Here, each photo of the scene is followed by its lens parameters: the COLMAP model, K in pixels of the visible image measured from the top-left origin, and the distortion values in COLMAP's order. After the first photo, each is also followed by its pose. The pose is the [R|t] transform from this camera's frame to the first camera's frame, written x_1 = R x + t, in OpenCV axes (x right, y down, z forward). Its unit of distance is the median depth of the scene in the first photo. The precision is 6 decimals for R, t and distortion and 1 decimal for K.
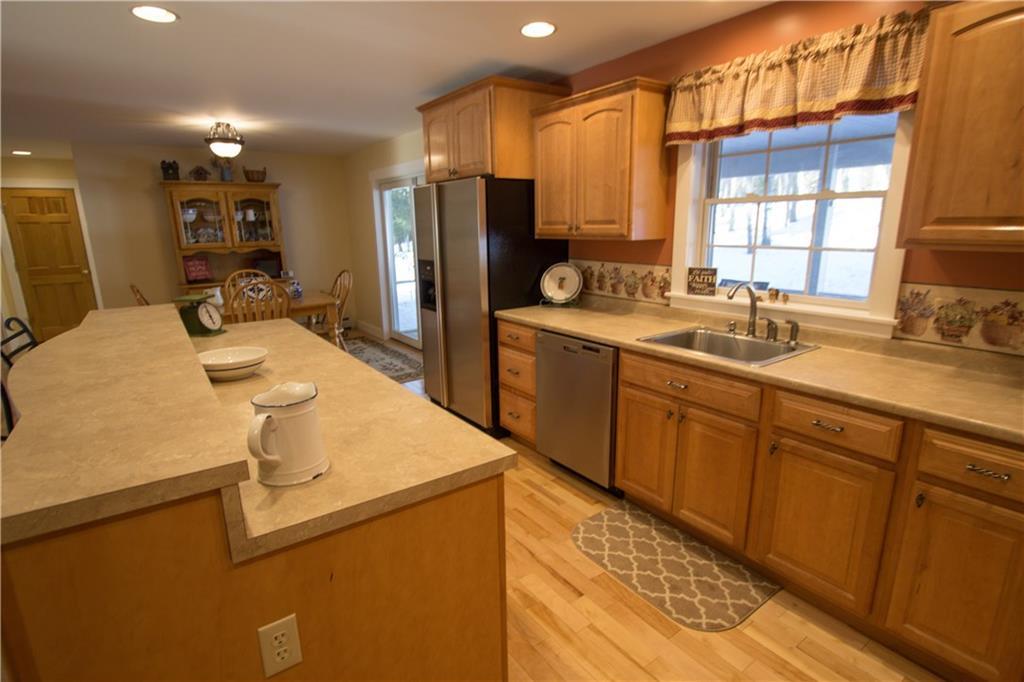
lens RADIAL K [[499.5, 0, 512.0], [0, 499.5, 341.0], [0, 0, 1]] dist [-0.013681, 0.000455]
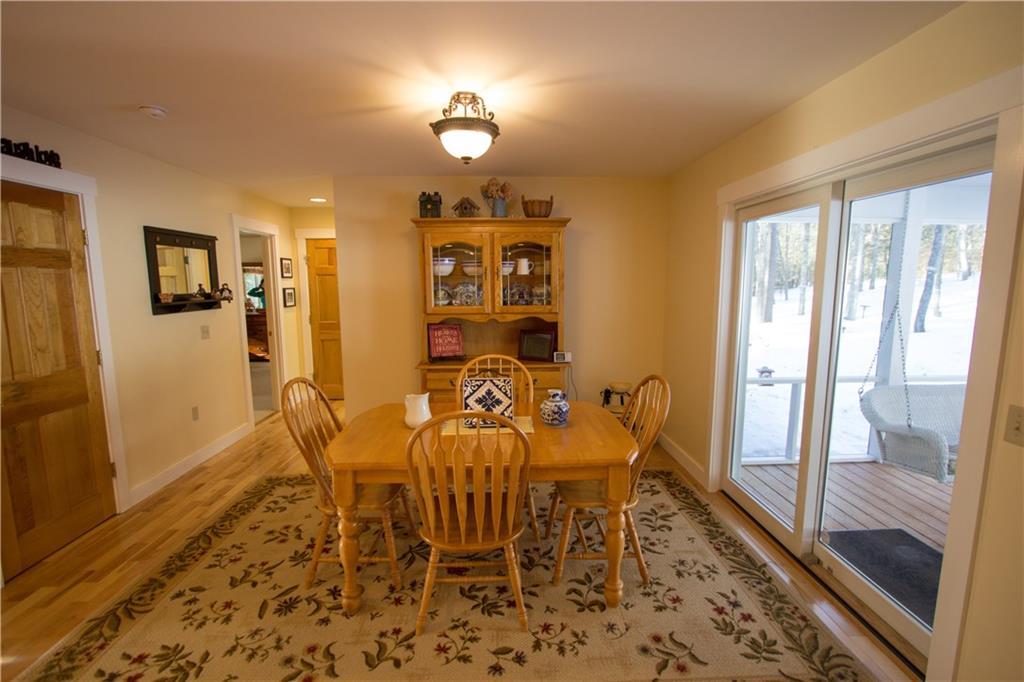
lens RADIAL K [[485.6, 0, 513.2], [0, 485.6, 346.1], [0, 0, 1]] dist [-0.012606, -0.000087]
pose [[0.832038, 0.086933, -0.547864, -0.172302], [-0.137534, 0.989135, -0.051919, -0.113111], [0.537398, 0.118549, 0.834955, 0.465768]]
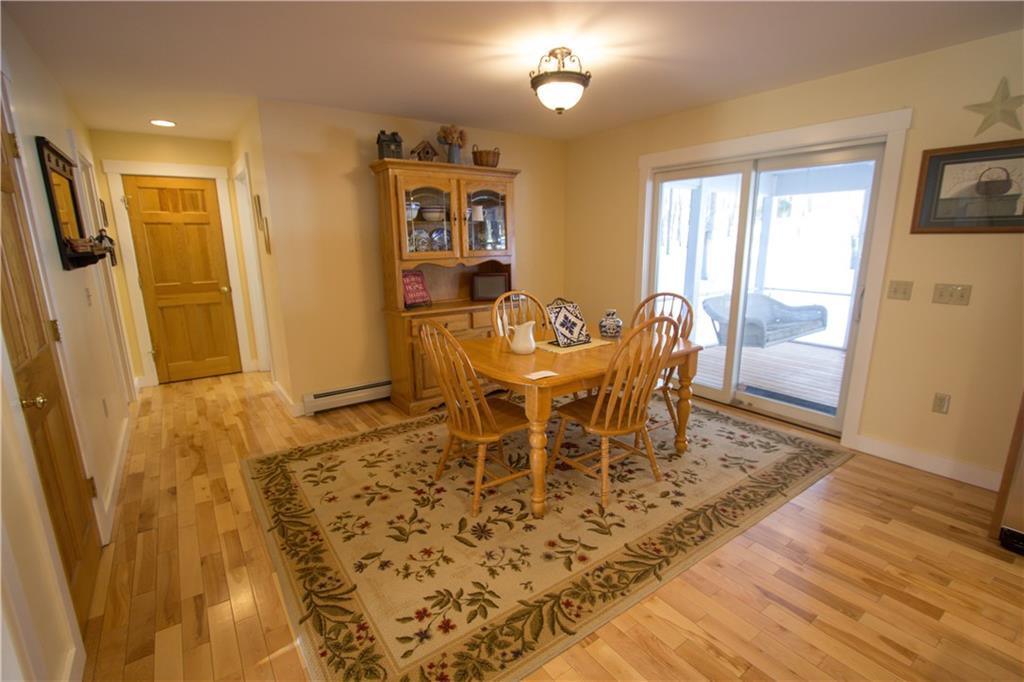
lens RADIAL K [[471.3, 0, 515.5], [0, 471.3, 344.7], [0, 0, 1]] dist [-0.014663, -0.000363]
pose [[0.999980, 0.006156, -0.001492, -0.475839], [-0.006171, 0.999922, -0.010823, -0.057270], [0.001426, 0.010832, 0.999940, 0.326024]]
